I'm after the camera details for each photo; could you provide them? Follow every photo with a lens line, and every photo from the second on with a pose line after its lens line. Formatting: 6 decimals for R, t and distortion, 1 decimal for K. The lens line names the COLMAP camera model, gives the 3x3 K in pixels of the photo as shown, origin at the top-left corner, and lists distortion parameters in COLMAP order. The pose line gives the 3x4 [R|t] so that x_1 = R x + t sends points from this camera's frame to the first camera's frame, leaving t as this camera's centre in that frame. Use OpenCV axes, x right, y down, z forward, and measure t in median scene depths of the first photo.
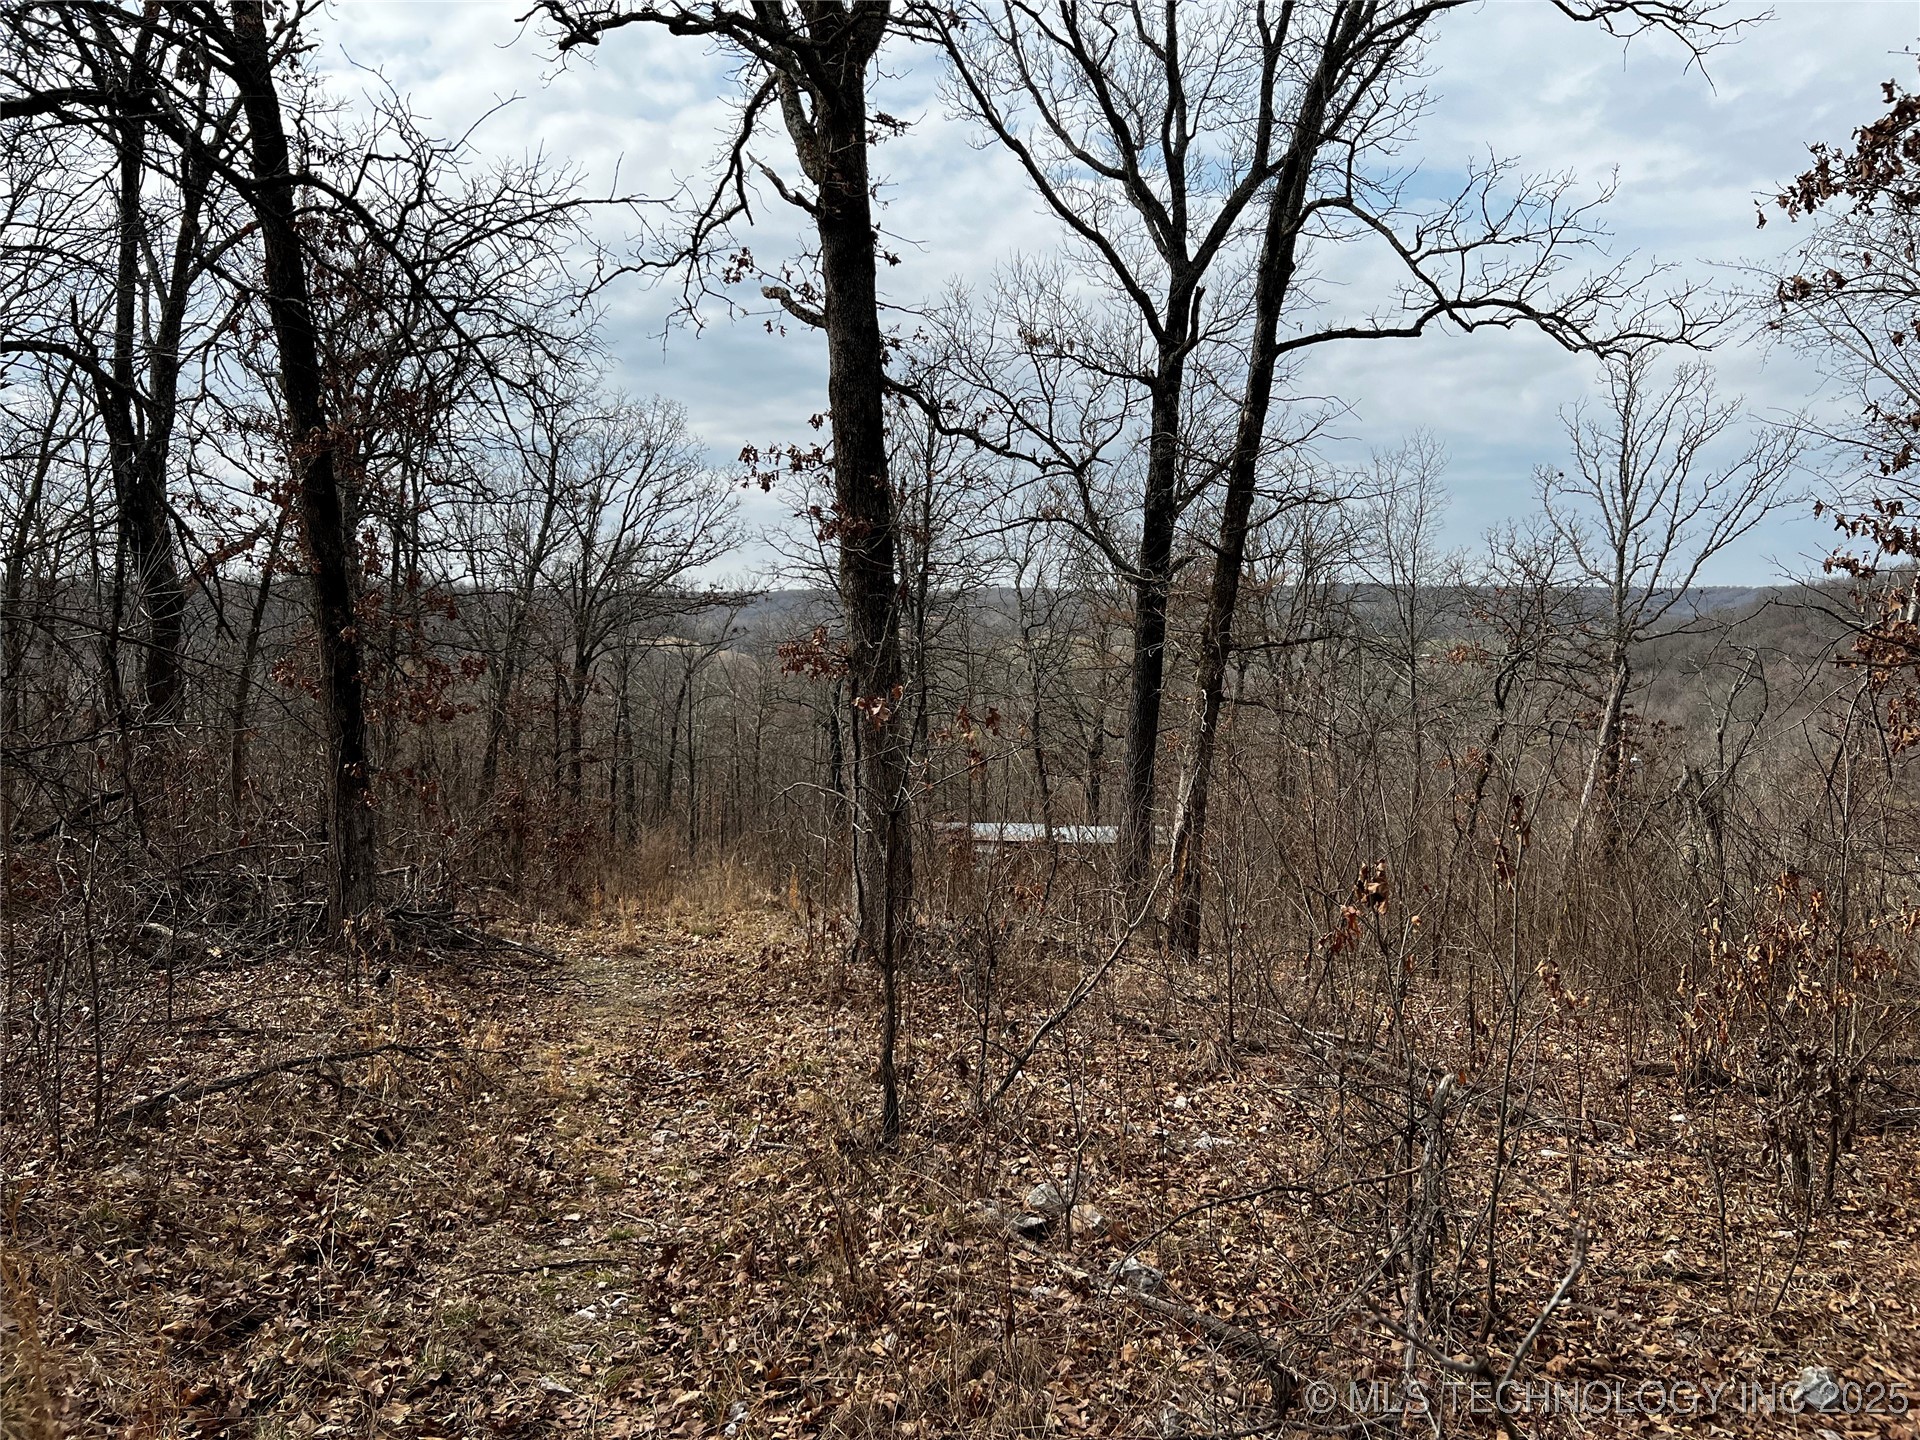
lens RADIAL K [[1456.7, 0, 955.9], [0, 1456.7, 730.1], [0, 0, 1]] dist [0.062194, -0.071630]
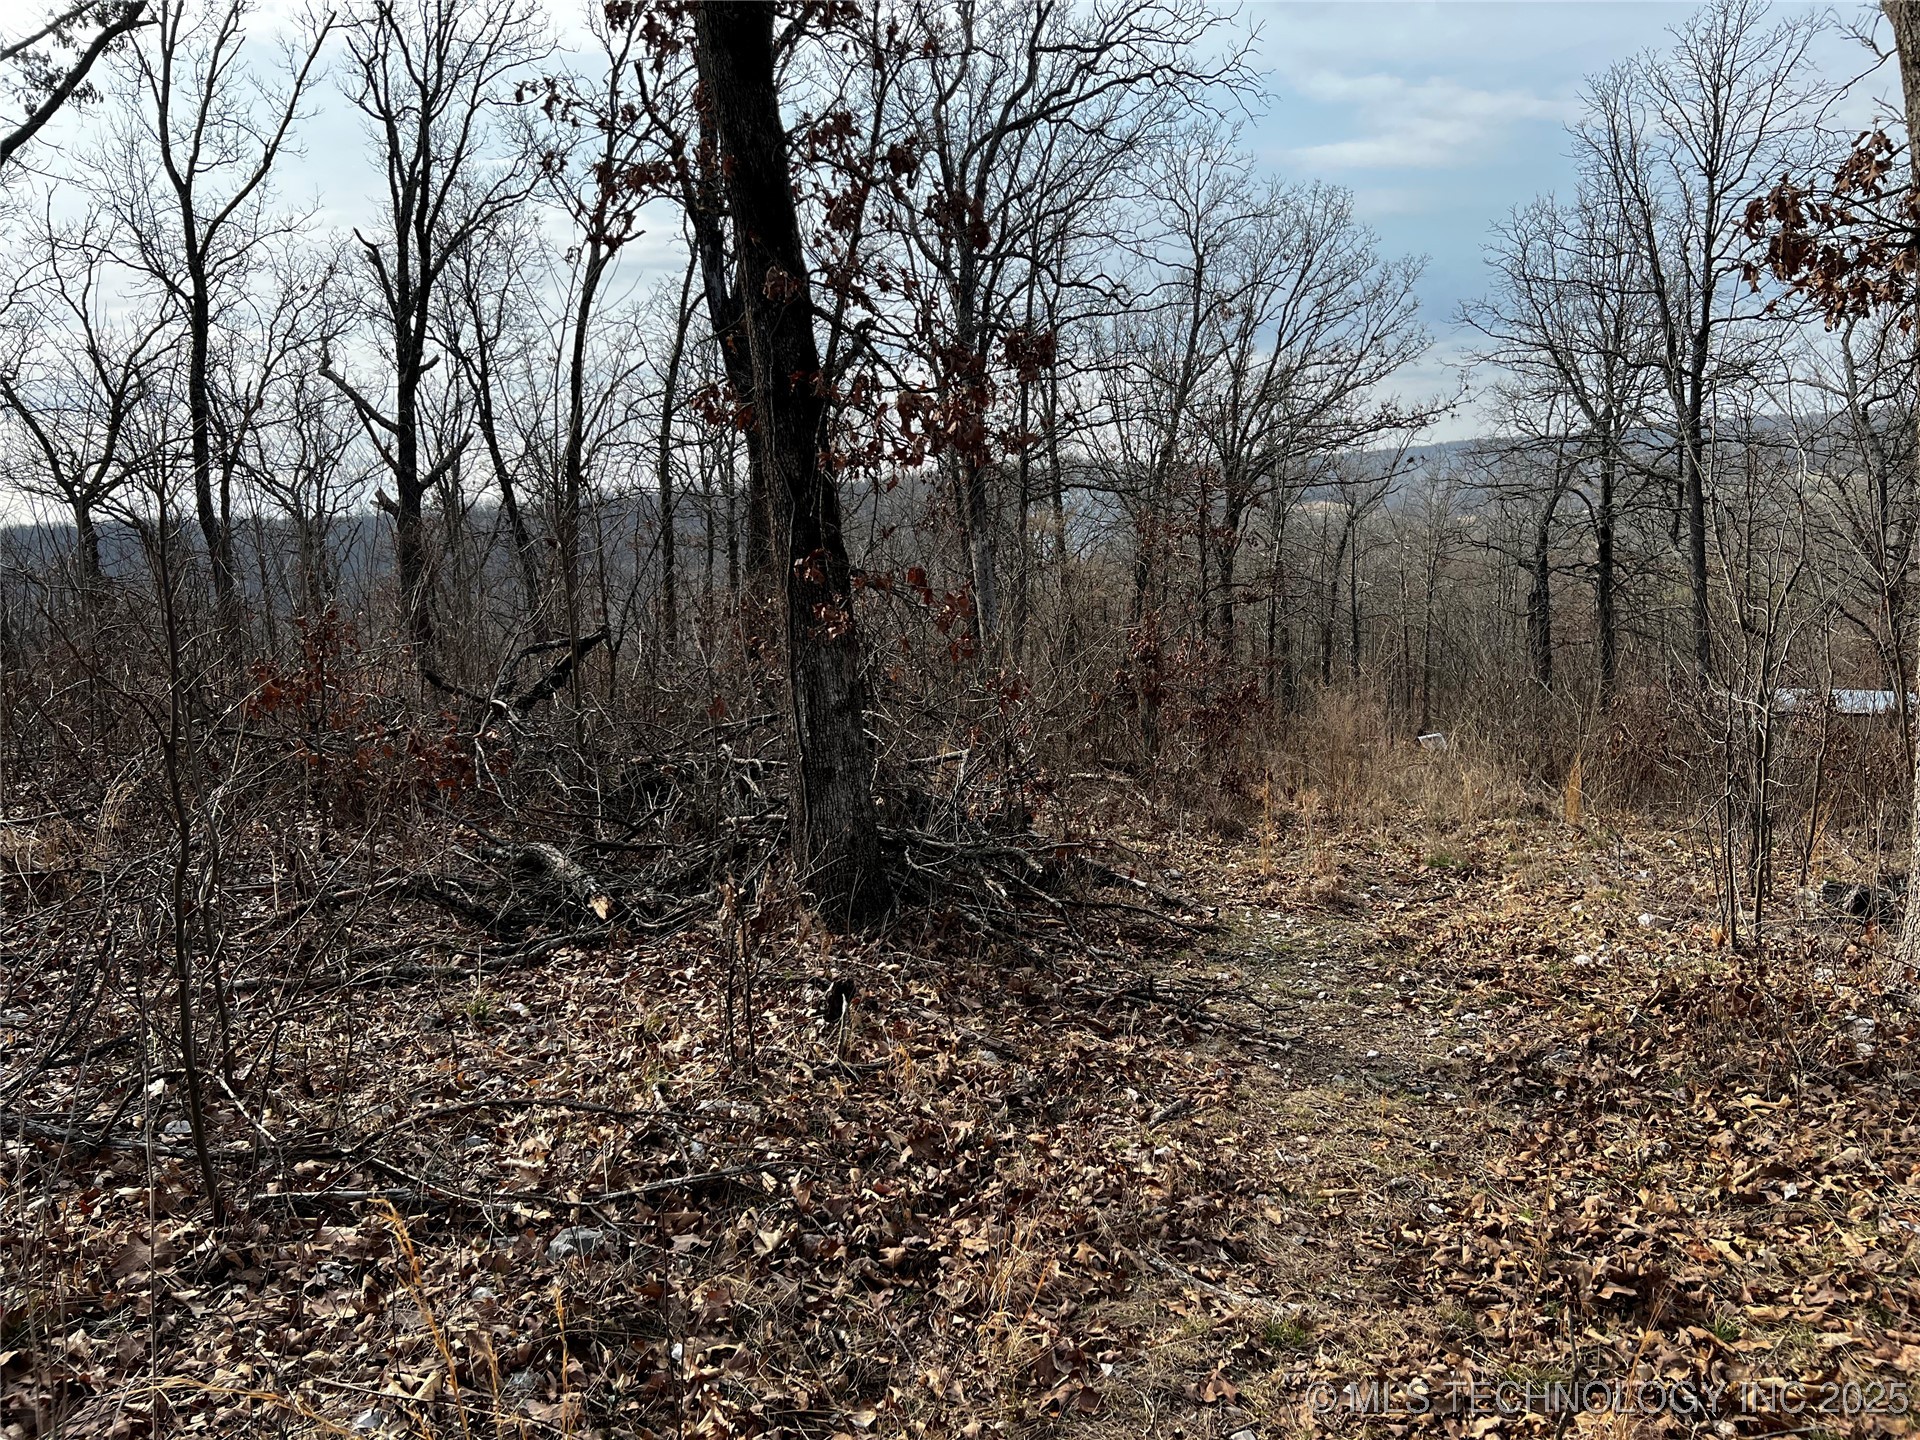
lens RADIAL K [[1456.7, 0, 986.7], [0, 1456.7, 689.9], [0, 0, 1]] dist [0.062194, -0.071630]
pose [[0.914052, -0.000125, -0.405597, -0.034786], [0.025487, 0.998041, 0.057130, 0.009705], [0.404796, -0.062558, 0.912265, 0.131547]]
